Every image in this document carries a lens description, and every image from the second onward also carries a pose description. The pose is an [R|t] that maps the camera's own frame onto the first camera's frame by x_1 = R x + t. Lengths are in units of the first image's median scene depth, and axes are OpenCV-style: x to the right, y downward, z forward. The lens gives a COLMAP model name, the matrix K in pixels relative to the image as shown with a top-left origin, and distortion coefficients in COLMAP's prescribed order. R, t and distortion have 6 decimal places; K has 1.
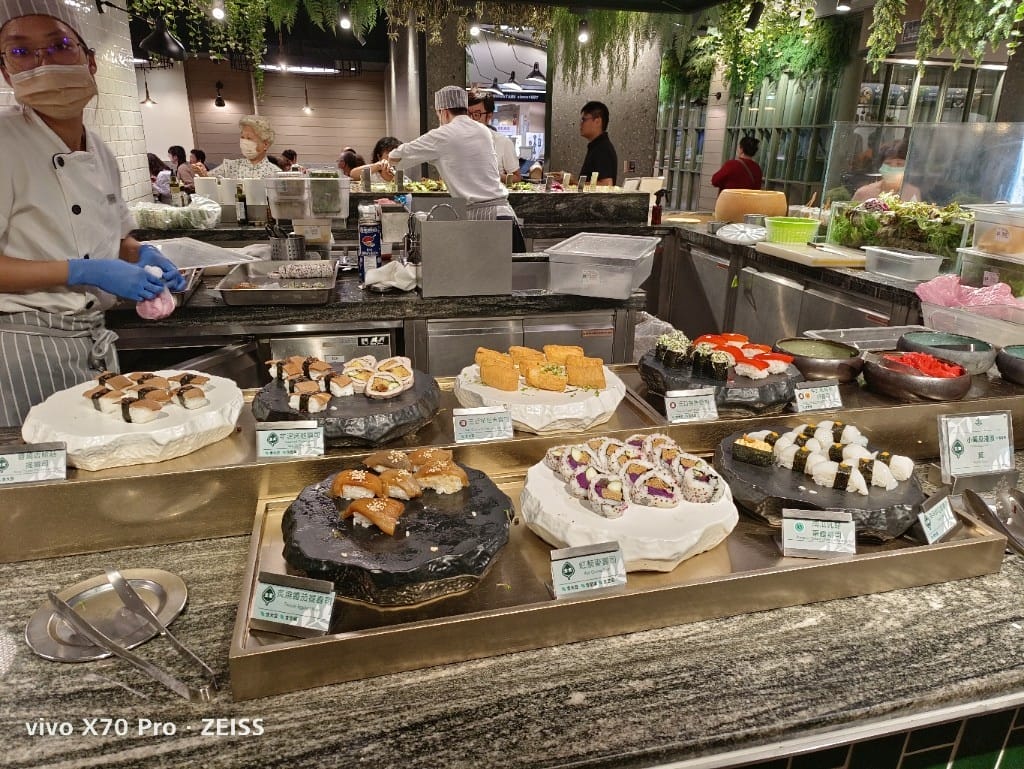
lens RADIAL K [[703.7, 0, 514.1], [0, 703.7, 384.5], [0, 0, 1]] dist [0.017624, 0.002611]
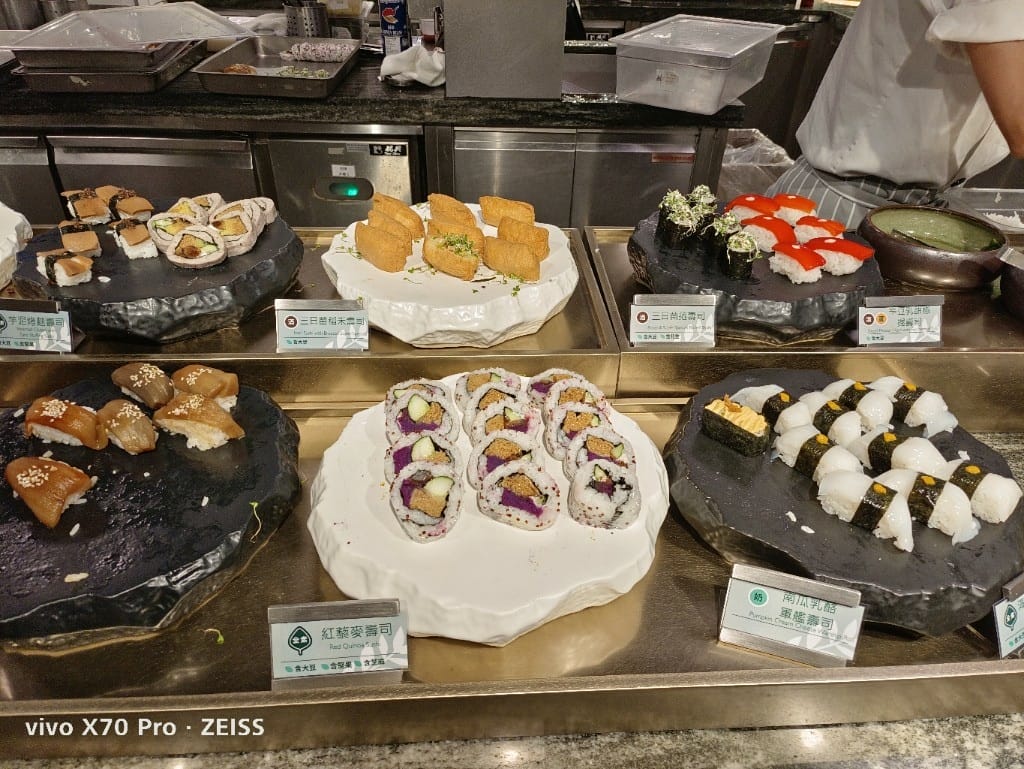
lens RADIAL K [[703.7, 0, 511.6], [0, 703.7, 384.7], [0, 0, 1]] dist [0.017624, 0.002611]
pose [[0.980484, 0.121681, -0.154417, 0.218579], [-0.075751, 0.958625, 0.274410, -0.077578], [0.181419, -0.257357, 0.949134, 0.374378]]
